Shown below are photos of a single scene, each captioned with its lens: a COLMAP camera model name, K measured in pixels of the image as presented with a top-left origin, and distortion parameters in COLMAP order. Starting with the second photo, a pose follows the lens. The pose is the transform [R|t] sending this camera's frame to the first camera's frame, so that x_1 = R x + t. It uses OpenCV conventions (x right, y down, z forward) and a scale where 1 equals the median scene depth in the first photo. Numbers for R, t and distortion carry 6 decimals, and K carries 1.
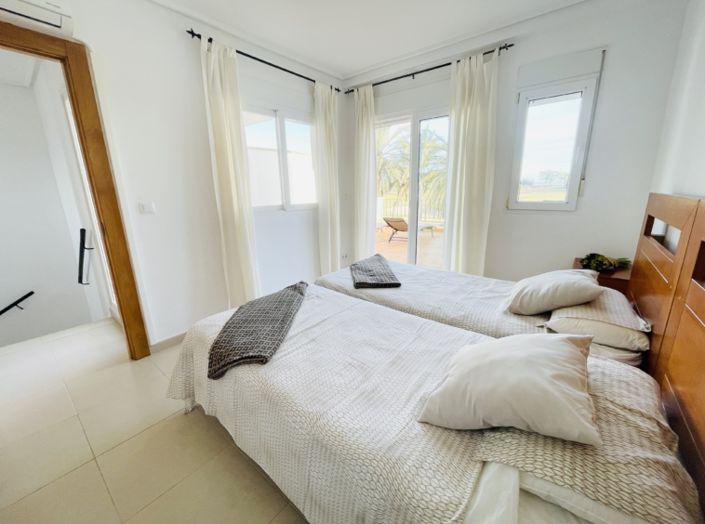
lens RADIAL K [[284.2, 0, 348.7], [0, 284.2, 259.7], [0, 0, 1]] dist [-0.001161, -0.000225]
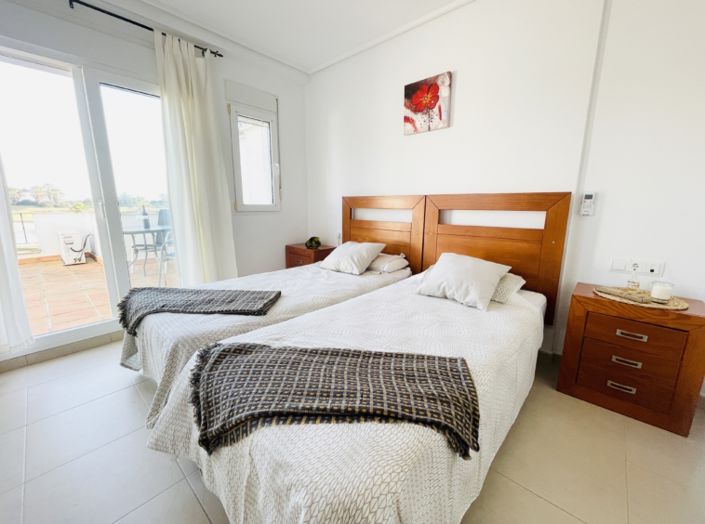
lens RADIAL K [[284.2, 0, 350.8], [0, 284.2, 260.3], [0, 0, 1]] dist [-0.001161, -0.000225]
pose [[0.054593, -0.177178, 0.982663, -0.549974], [0.233182, 0.959182, 0.159990, -0.081581], [-0.970899, 0.220405, 0.093680, 0.583857]]
